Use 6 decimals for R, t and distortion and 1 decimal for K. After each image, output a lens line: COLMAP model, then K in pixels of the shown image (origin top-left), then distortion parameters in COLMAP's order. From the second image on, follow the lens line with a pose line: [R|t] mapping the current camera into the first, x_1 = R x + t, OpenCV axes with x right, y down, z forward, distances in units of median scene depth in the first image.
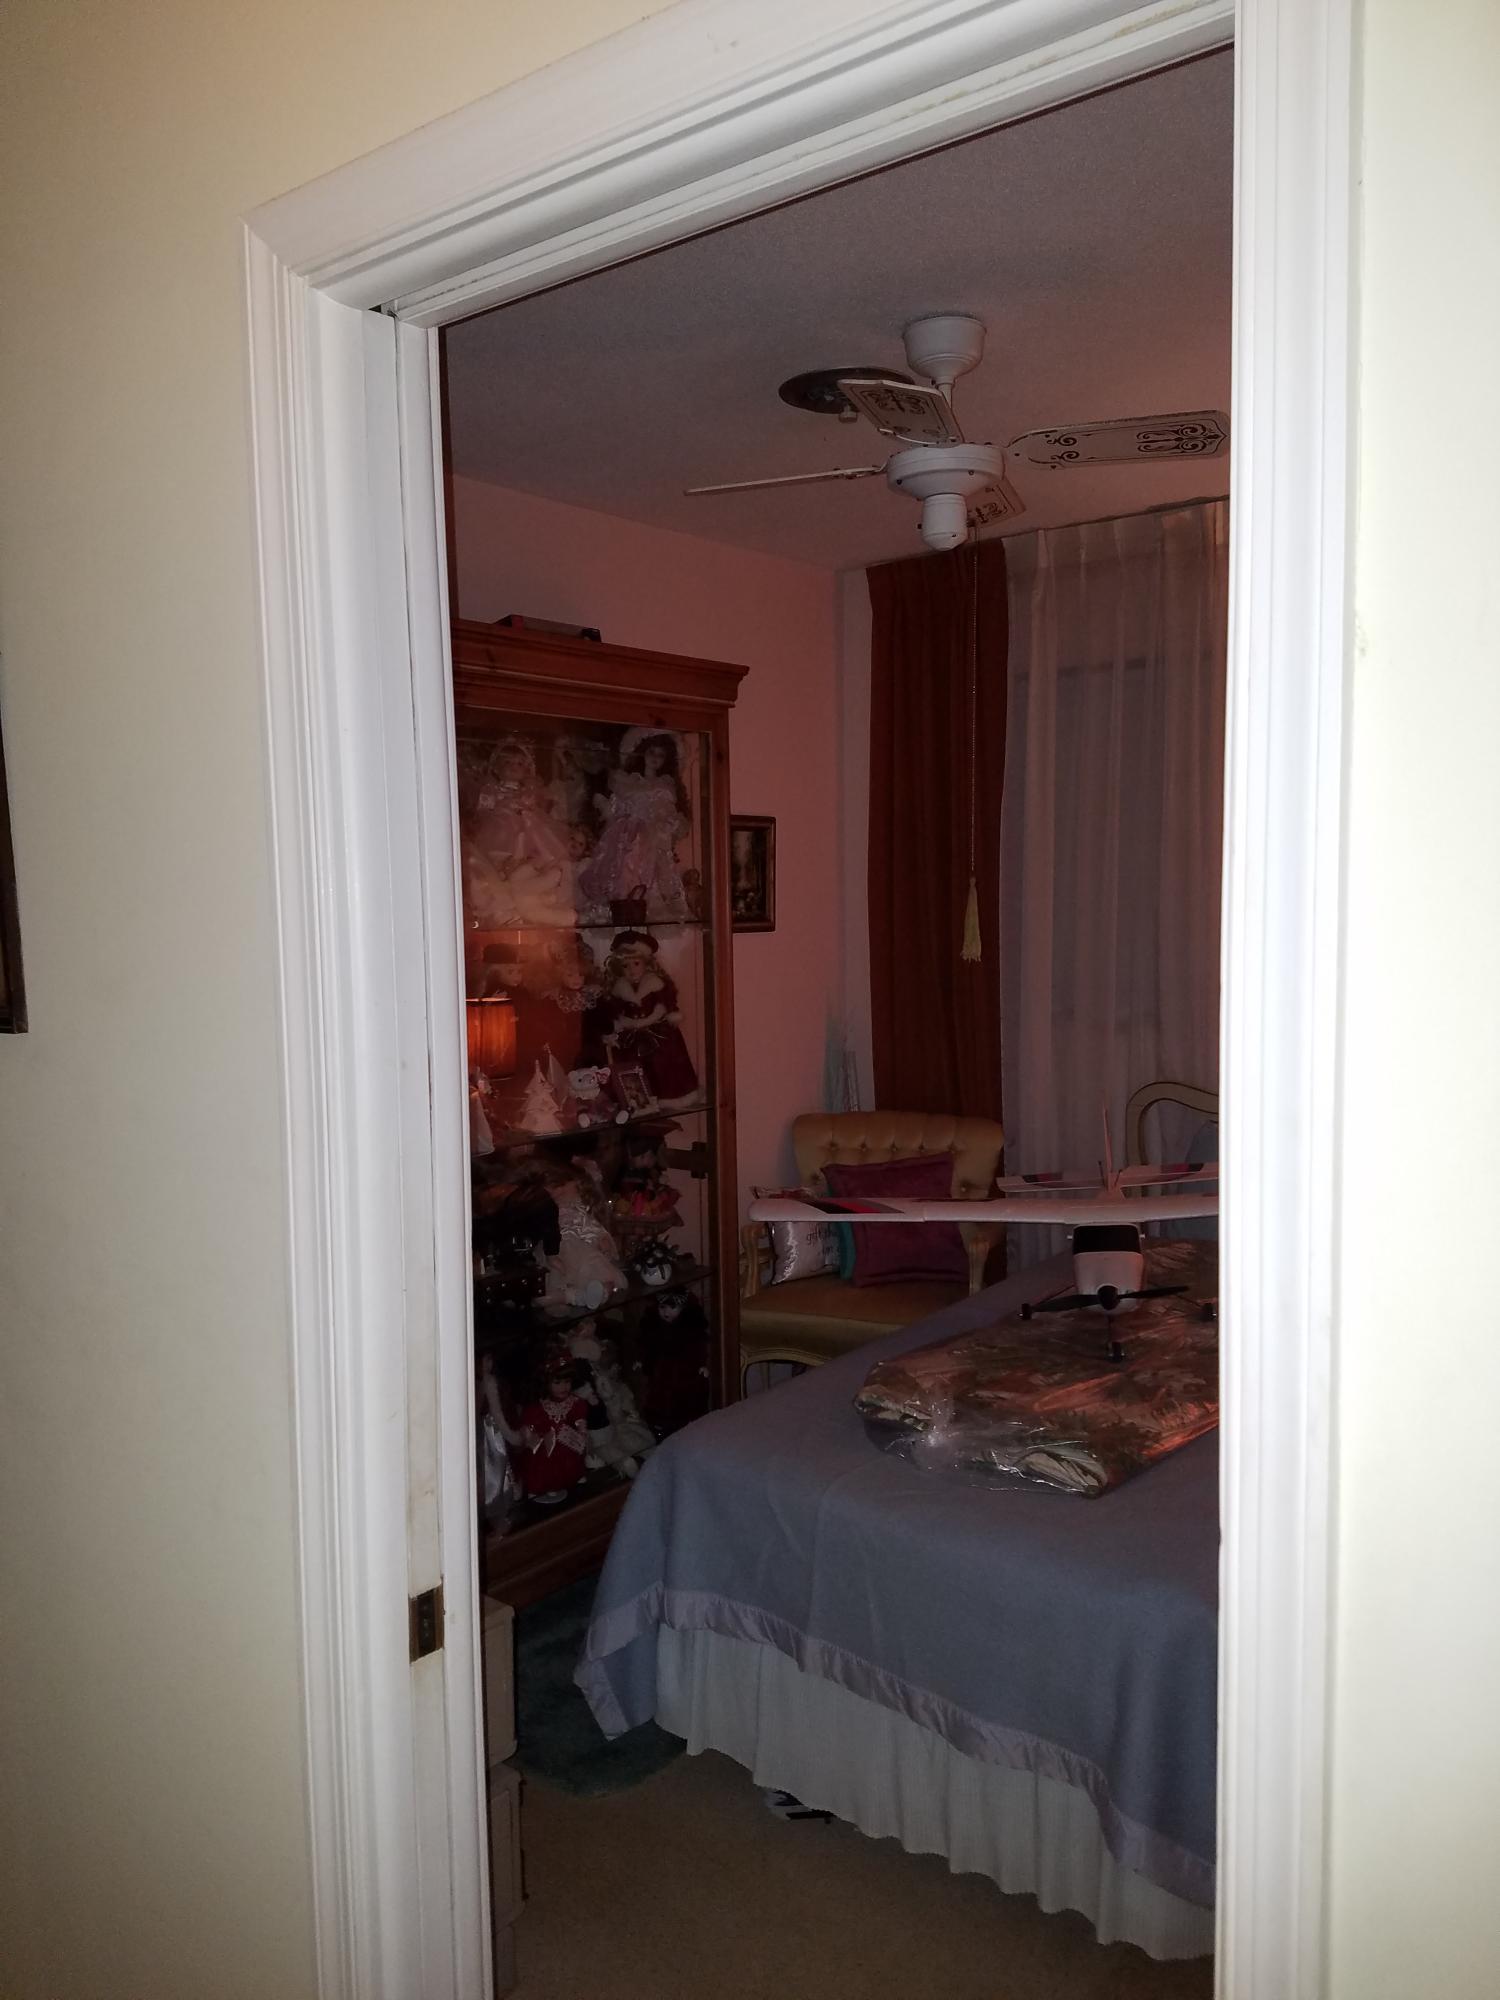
lens RADIAL K [[1524.6, 0, 733.8], [0, 1524.6, 1016.8], [0, 0, 1]] dist [0.301834, -0.610052]
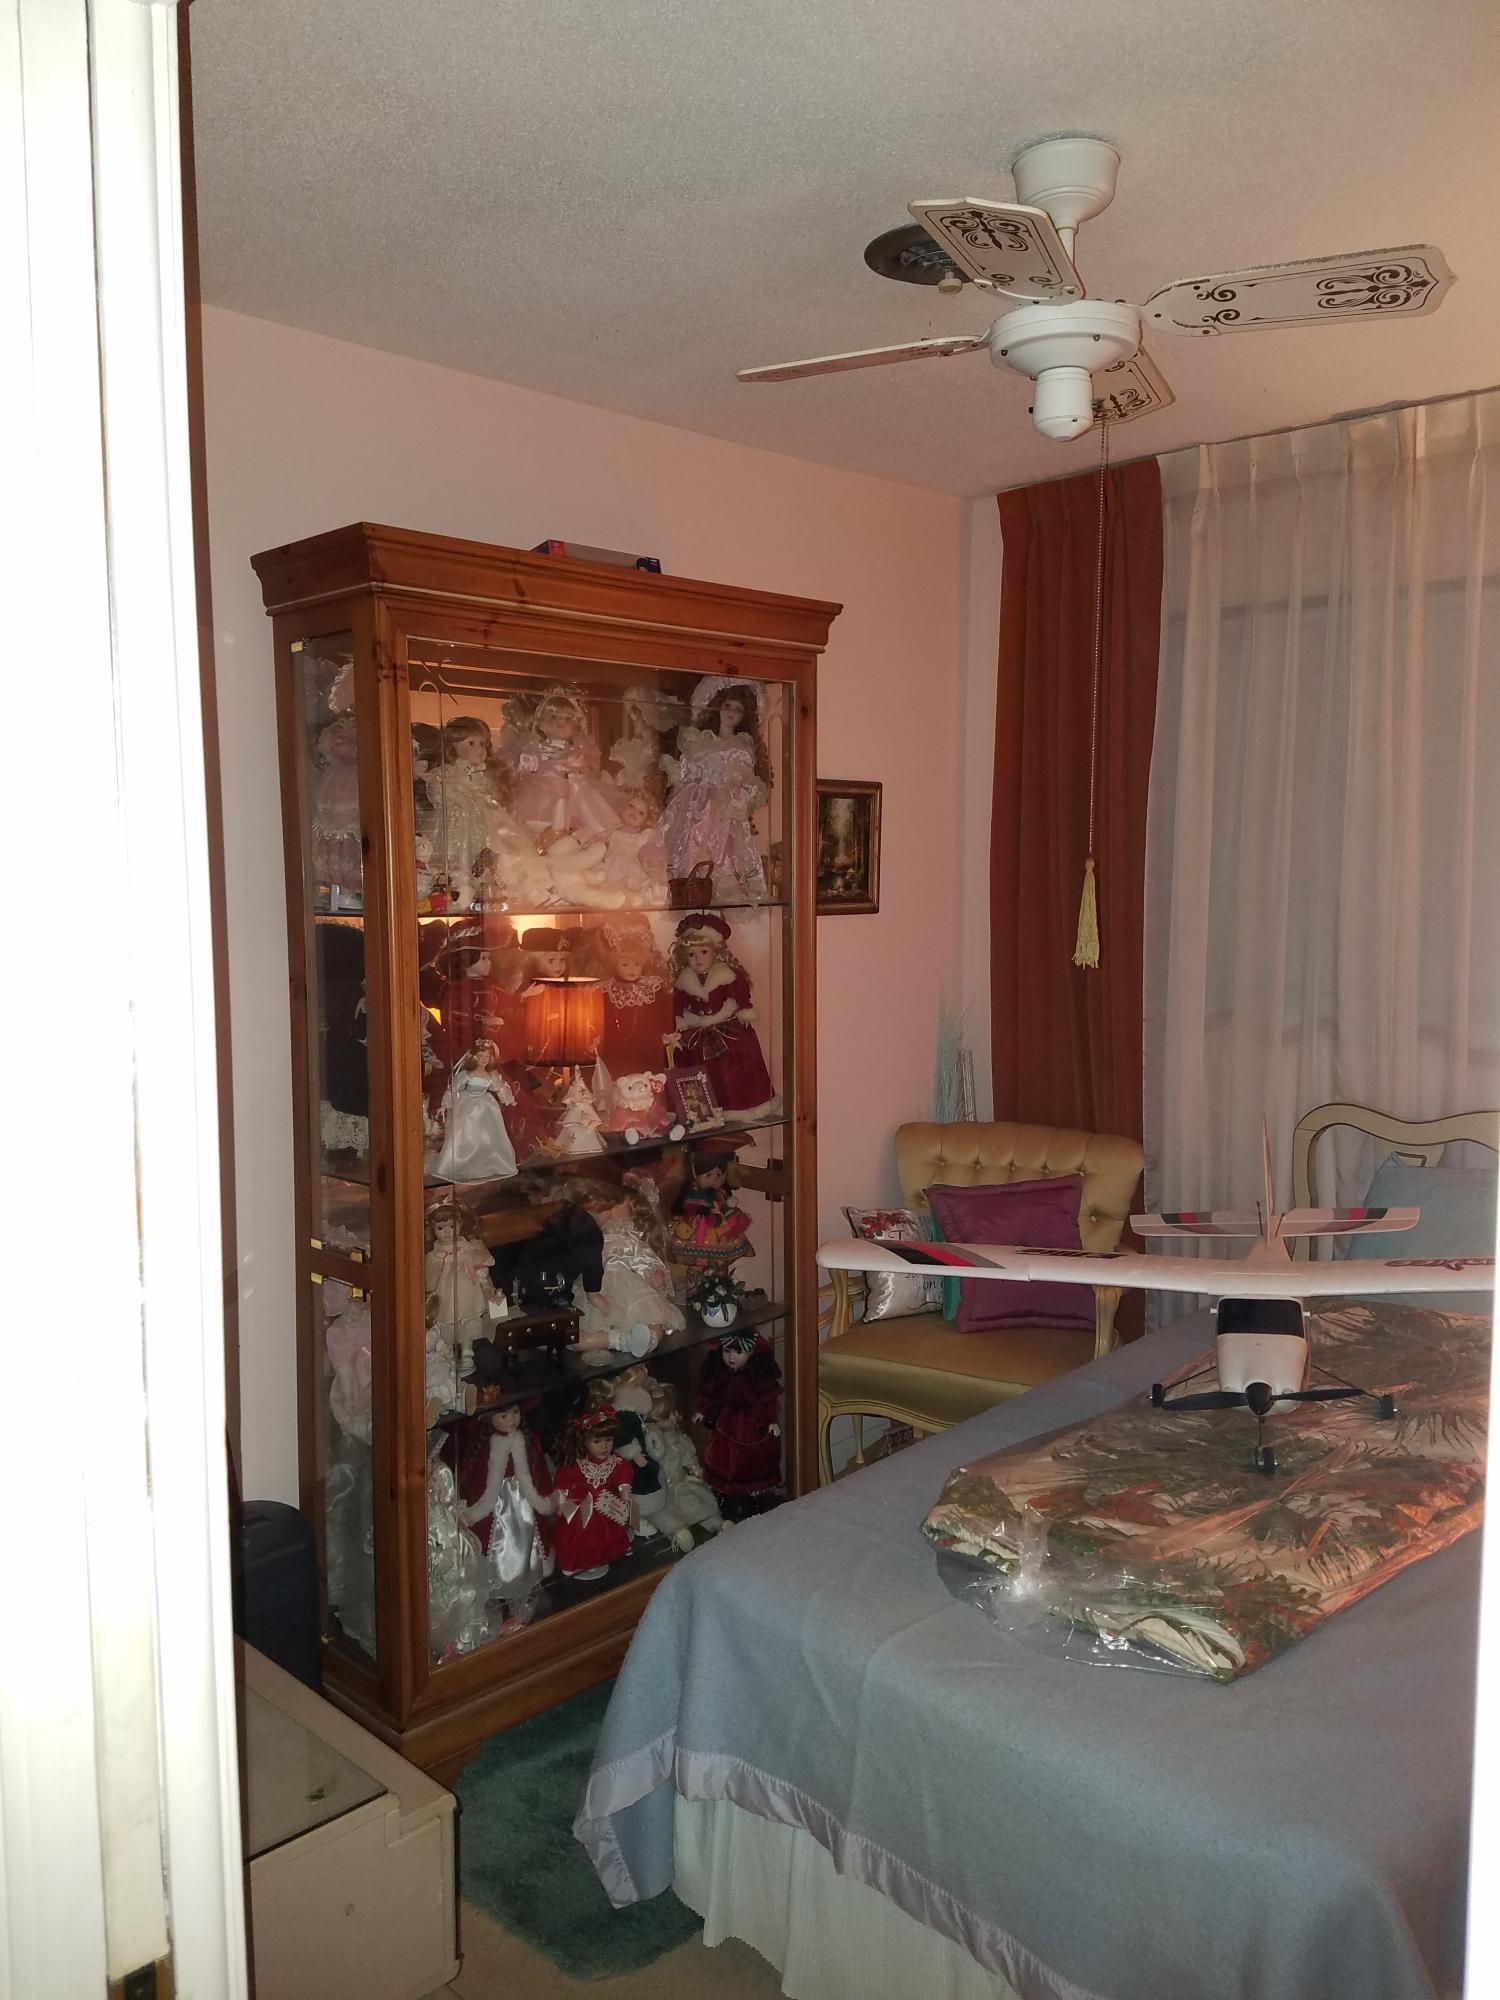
lens RADIAL K [[1540.3, 0, 733.9], [0, 1540.3, 996.9], [0, 0, 1]] dist [0.269983, -0.522551]
pose [[0.995007, 0.021252, -0.097516, 0.040054], [-0.020487, 0.999751, 0.008842, -0.018143], [0.097679, -0.006800, 0.995195, 0.141923]]
